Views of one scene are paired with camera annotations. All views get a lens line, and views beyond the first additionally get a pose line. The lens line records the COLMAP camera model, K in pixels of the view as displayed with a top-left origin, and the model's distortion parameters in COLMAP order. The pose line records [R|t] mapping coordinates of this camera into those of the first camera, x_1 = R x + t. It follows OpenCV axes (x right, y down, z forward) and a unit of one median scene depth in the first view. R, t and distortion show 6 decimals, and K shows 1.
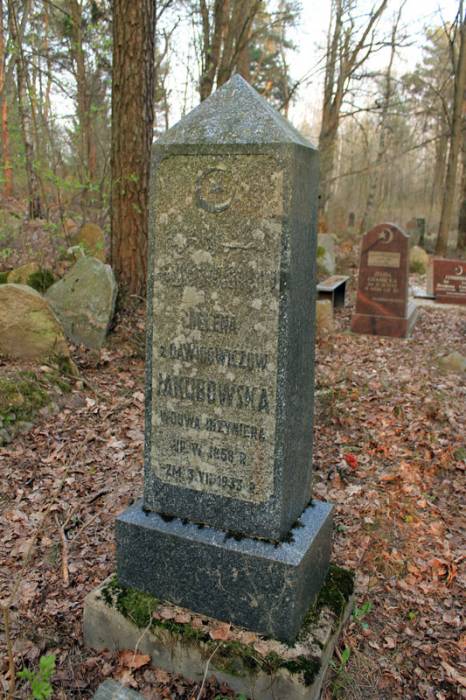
lens RADIAL K [[598.5, 0, 233.0], [0, 598.5, 350.0], [0, 0, 1]] dist [-0.168592, 0.159557]
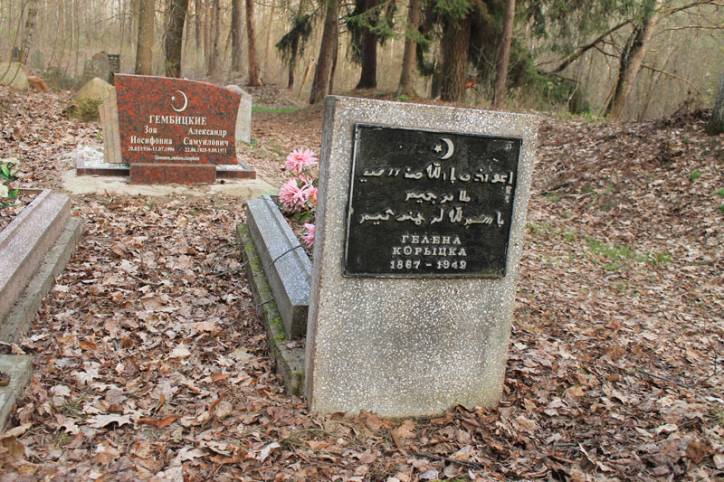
lens RADIAL K [[636.3, 0, 361.0], [0, 636.3, 229.0], [0, 0, 1]] dist [-0.178188, 0.187870]
pose [[0.787643, -0.105725, 0.606993, 0.065284], [0.088691, 0.994363, 0.058109, -0.018877], [-0.609715, 0.008066, 0.792580, 0.177720]]
